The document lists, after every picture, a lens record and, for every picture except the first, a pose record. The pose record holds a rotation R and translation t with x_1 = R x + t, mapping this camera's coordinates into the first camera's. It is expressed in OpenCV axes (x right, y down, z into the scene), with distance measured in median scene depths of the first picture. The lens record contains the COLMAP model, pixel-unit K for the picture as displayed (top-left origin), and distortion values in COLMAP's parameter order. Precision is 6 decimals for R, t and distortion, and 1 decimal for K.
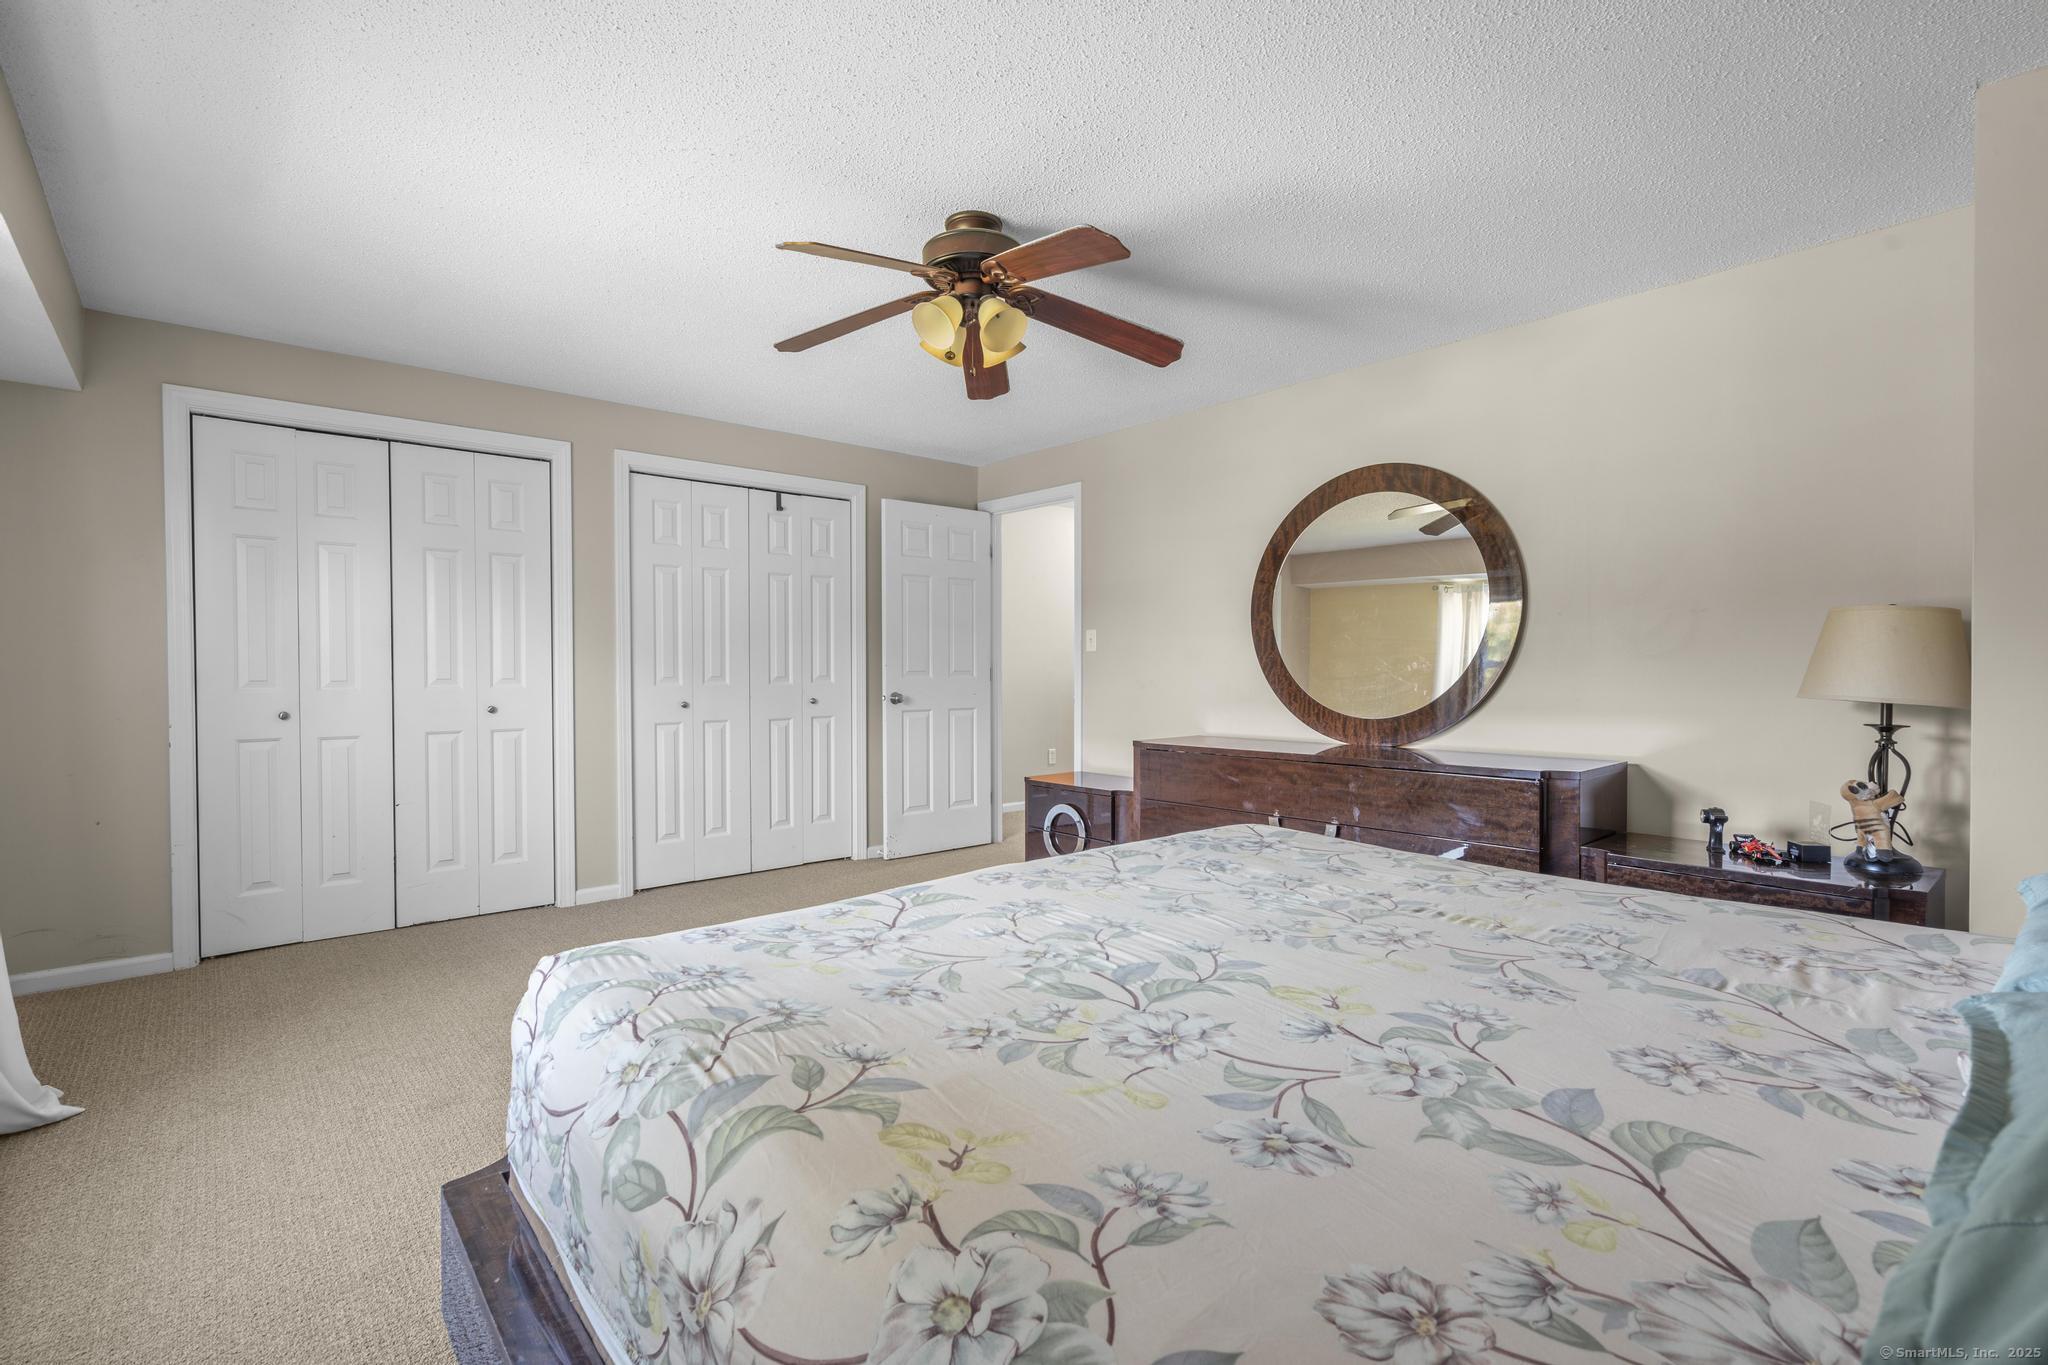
lens RADIAL K [[919.8, 0, 1023.1], [0, 919.8, 680.0], [0, 0, 1]] dist [-0.005684, 0.003228]
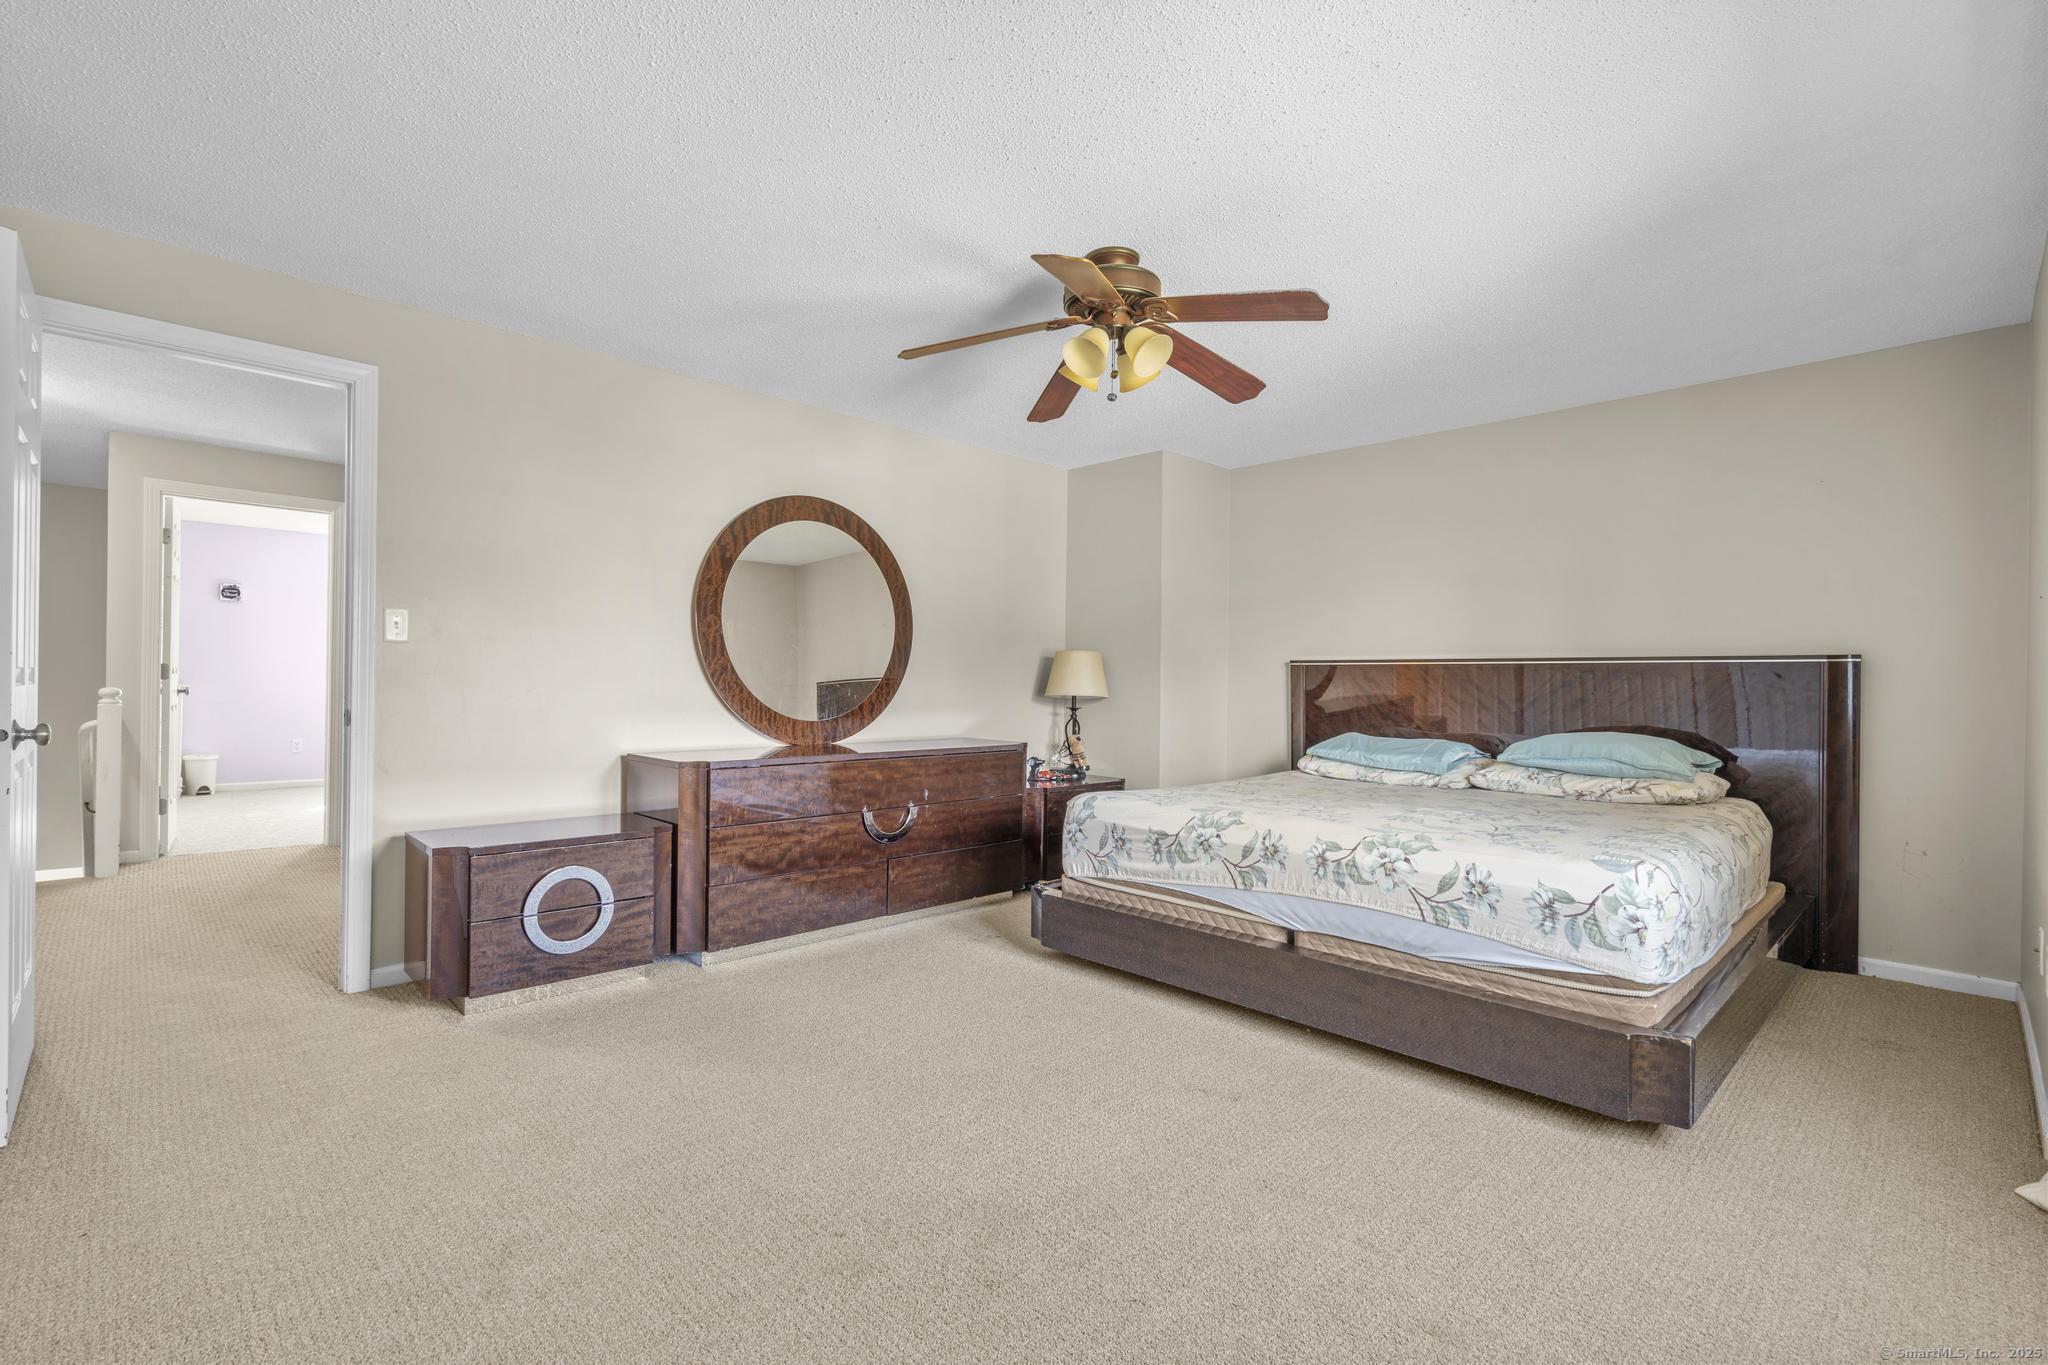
lens RADIAL K [[919.8, 0, 1021.5], [0, 919.8, 682.3], [0, 0, 1]] dist [-0.005684, 0.003228]
pose [[-0.050716, -0.004800, 0.998702, -0.735906], [-0.005520, 0.999975, 0.004526, -0.011118], [-0.998698, -0.005284, -0.050742, 0.766789]]
